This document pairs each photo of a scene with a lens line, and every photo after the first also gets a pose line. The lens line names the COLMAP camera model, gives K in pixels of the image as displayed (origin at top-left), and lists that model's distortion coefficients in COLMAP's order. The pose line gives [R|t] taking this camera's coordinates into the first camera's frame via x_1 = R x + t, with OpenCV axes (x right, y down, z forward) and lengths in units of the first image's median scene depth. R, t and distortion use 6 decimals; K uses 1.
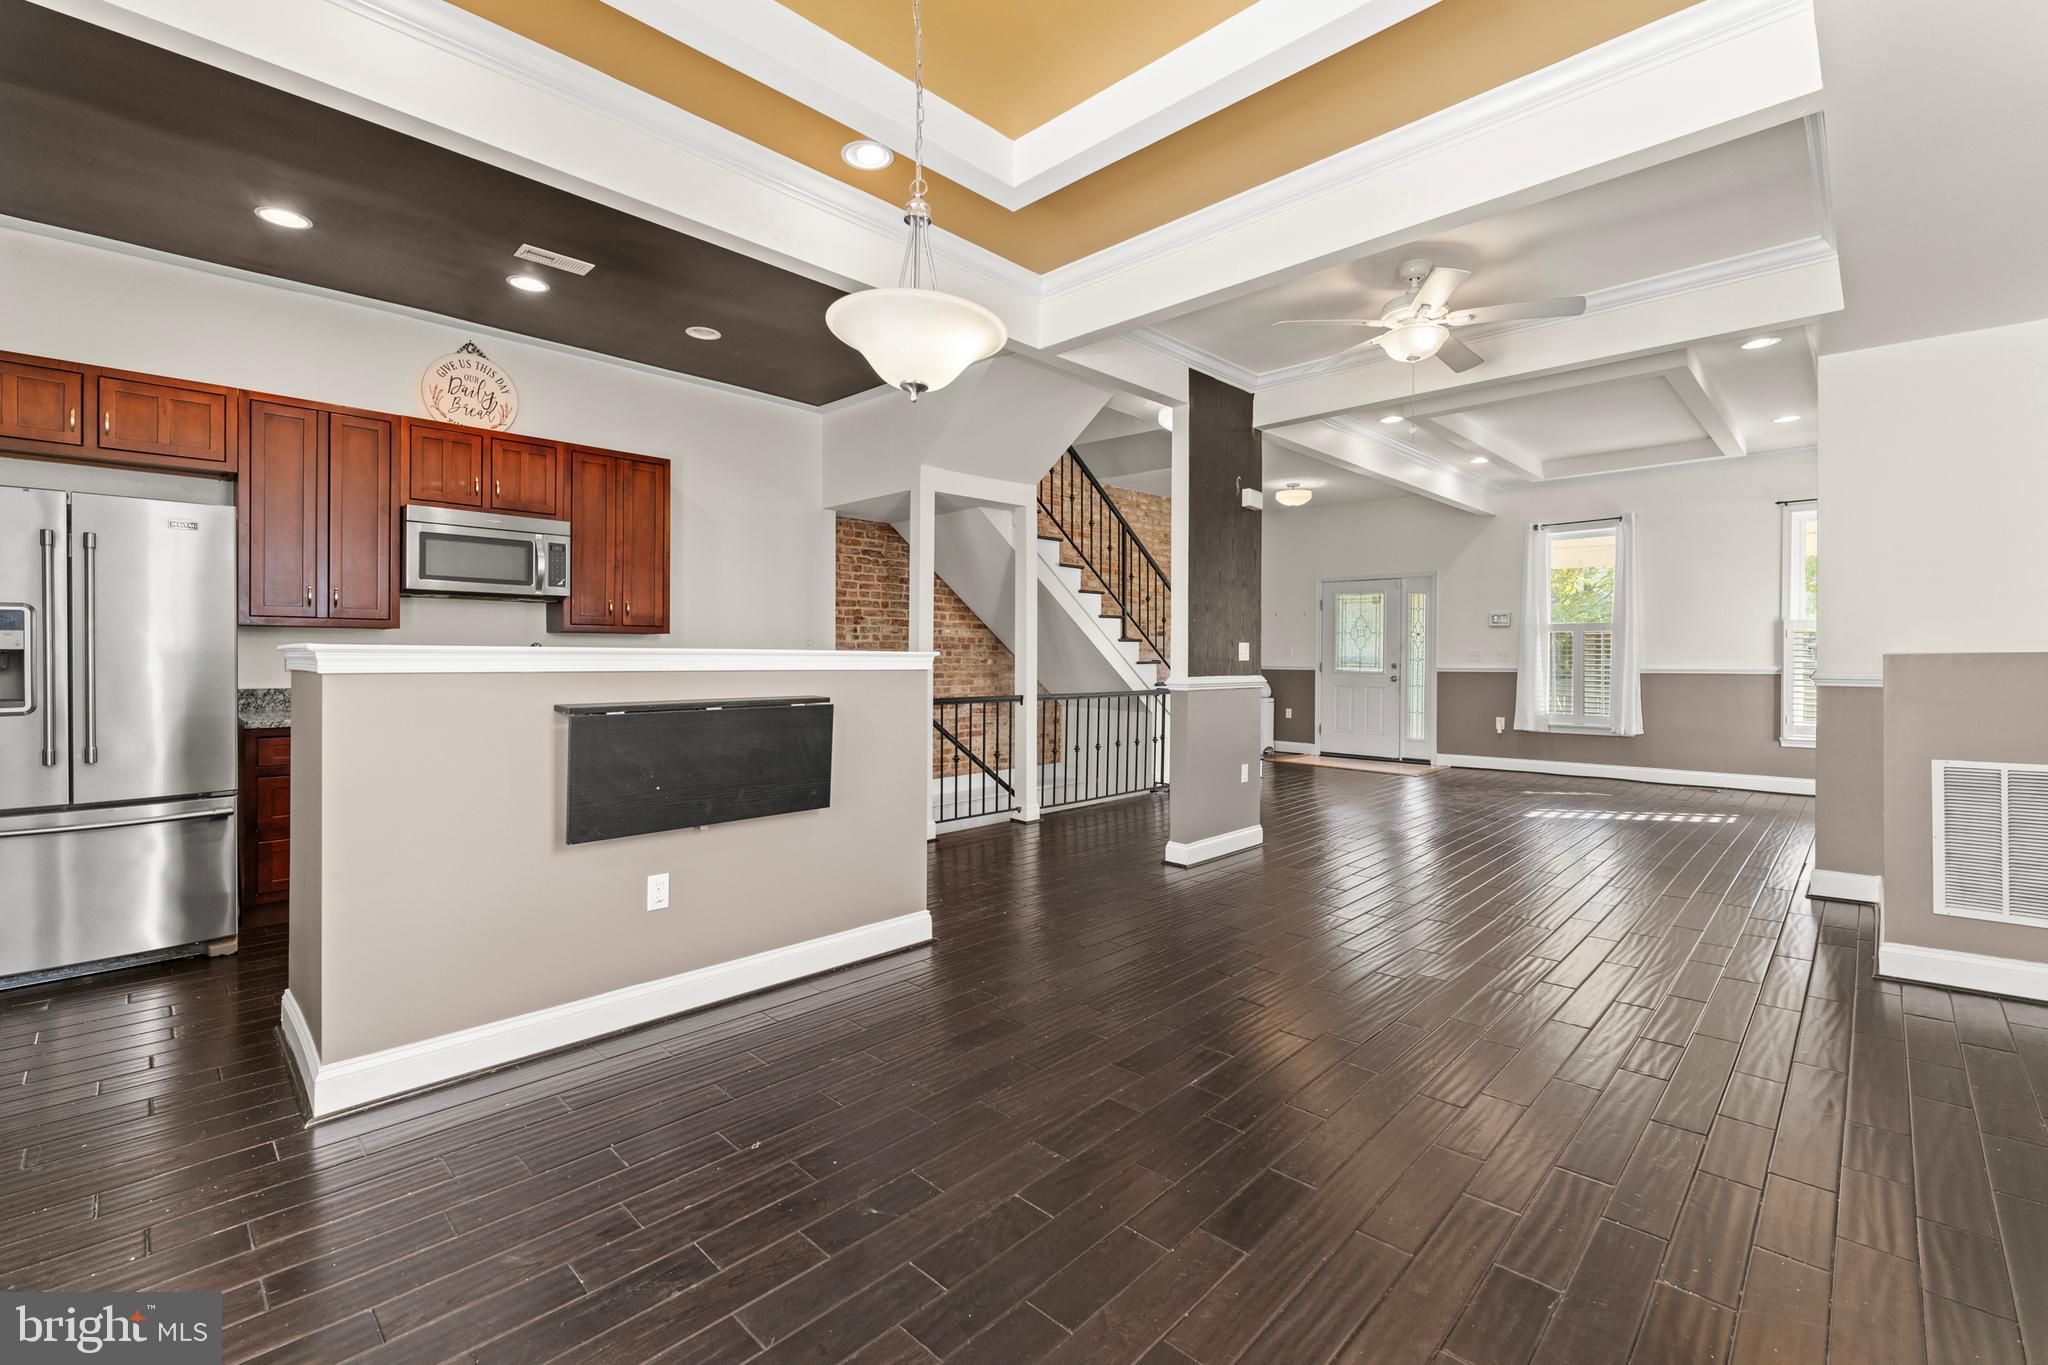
lens RADIAL K [[864.1, 0, 1025.3], [0, 864.1, 654.4], [0, 0, 1]] dist [-0.001016, -0.000061]
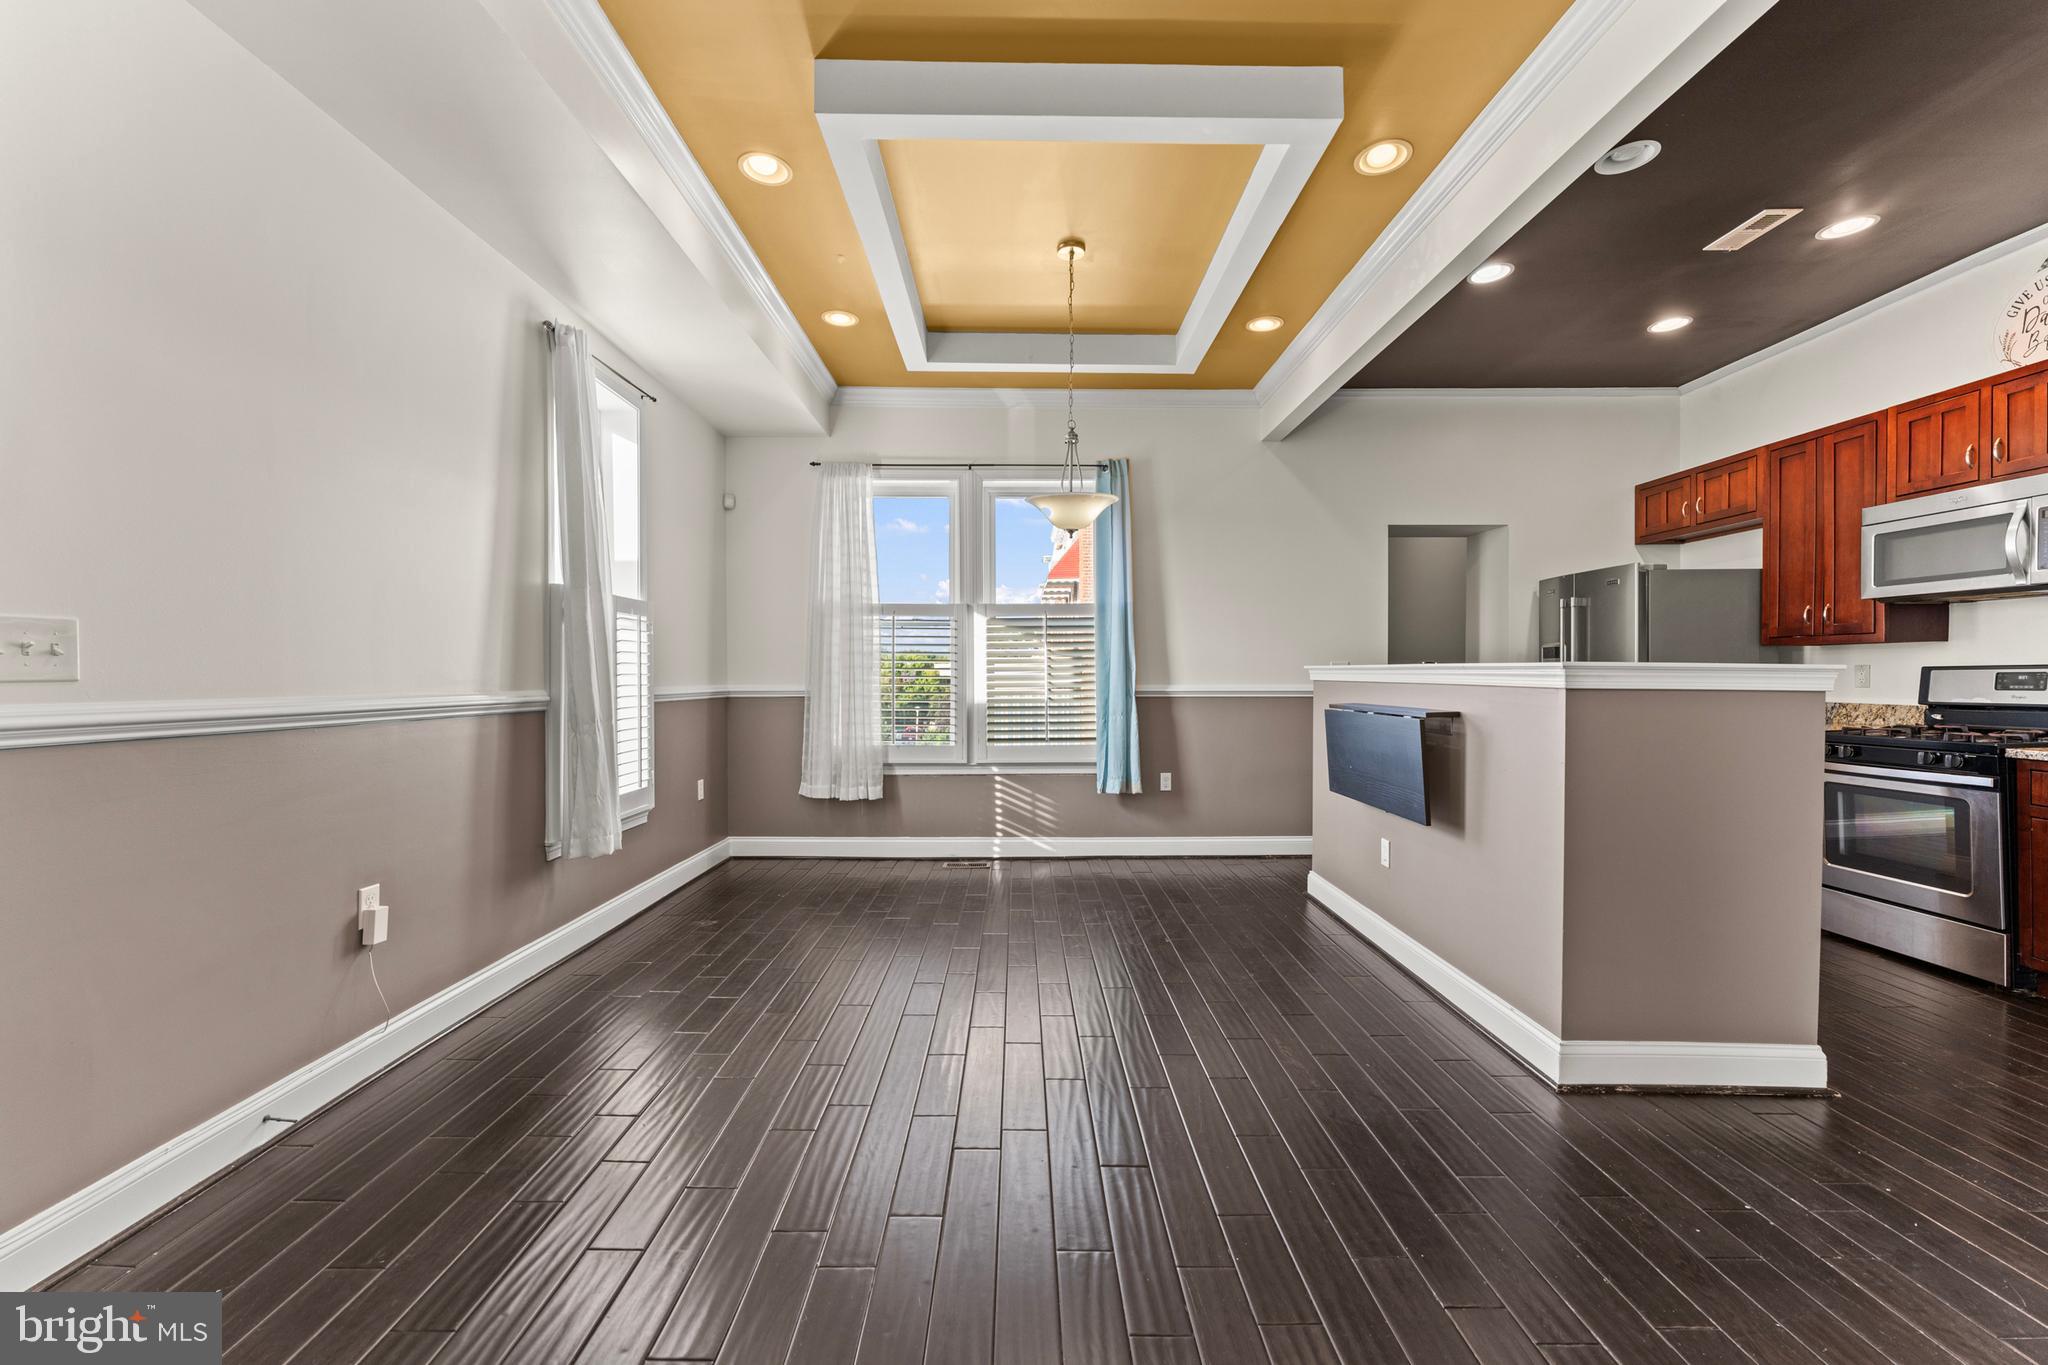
lens RADIAL K [[819.2, 0, 1023.5], [0, 819.2, 677.9], [0, 0, 1]] dist [-0.000568, 0.000637]
pose [[-0.703292, 0.001843, -0.710899, 0.293754], [0.001552, 0.999998, 0.001057, 0.003157], [0.710900, -0.000360, -0.703293, 0.527575]]
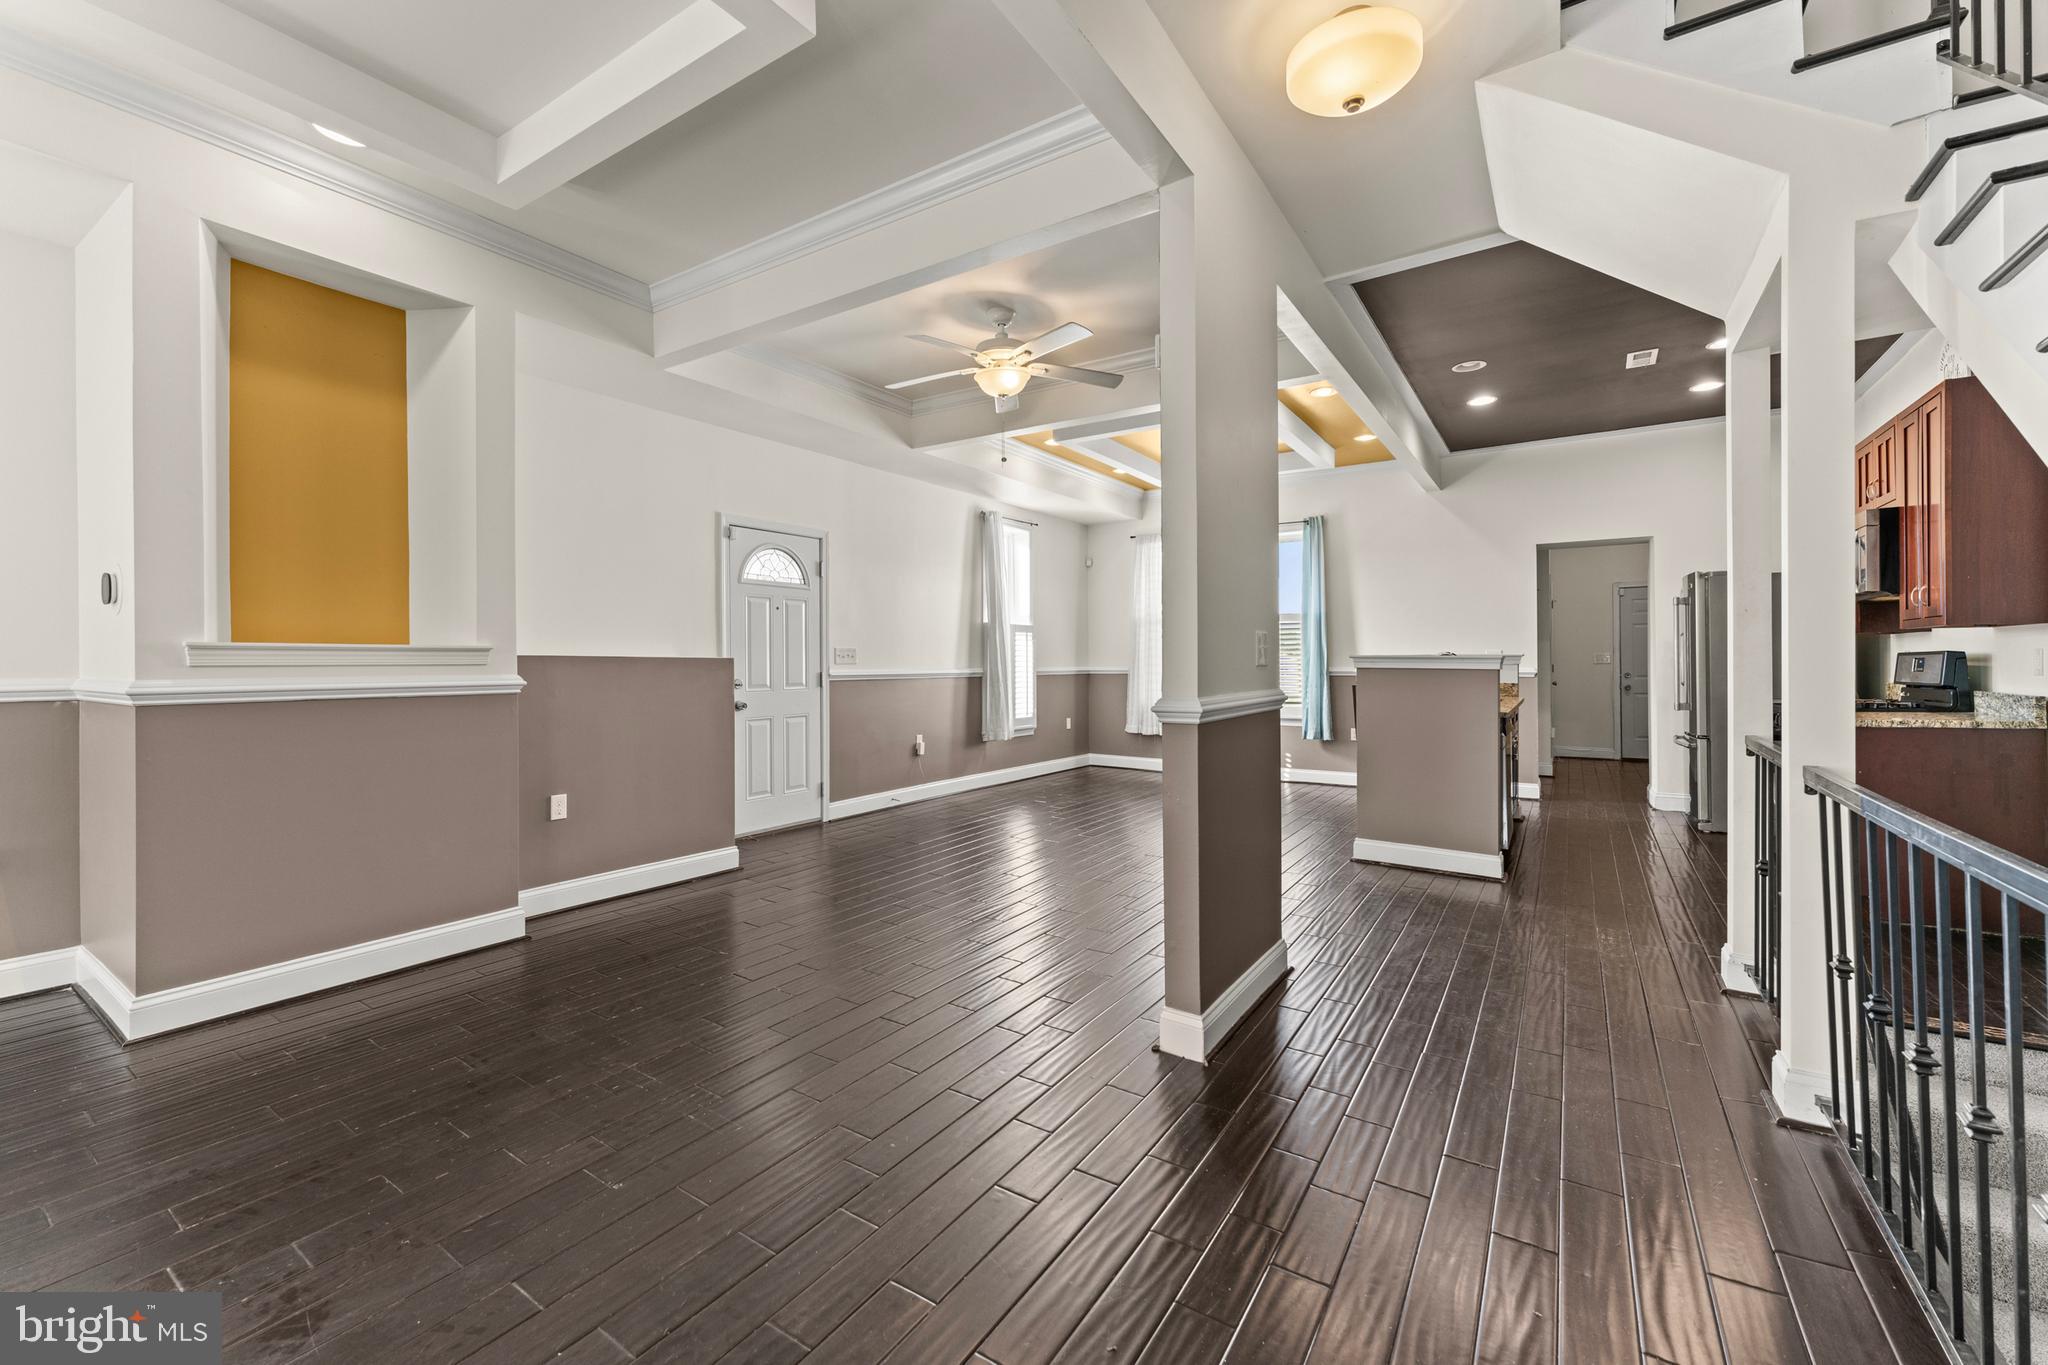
lens RADIAL K [[819.2, 0, 1021.1], [0, 819.2, 662.1], [0, 0, 1]] dist [-0.000568, 0.000637]
pose [[-0.980494, 0.002130, -0.196537, 0.313646], [0.002388, 0.999997, -0.001078, 0.003375], [0.196534, -0.001527, -0.980496, 1.016150]]
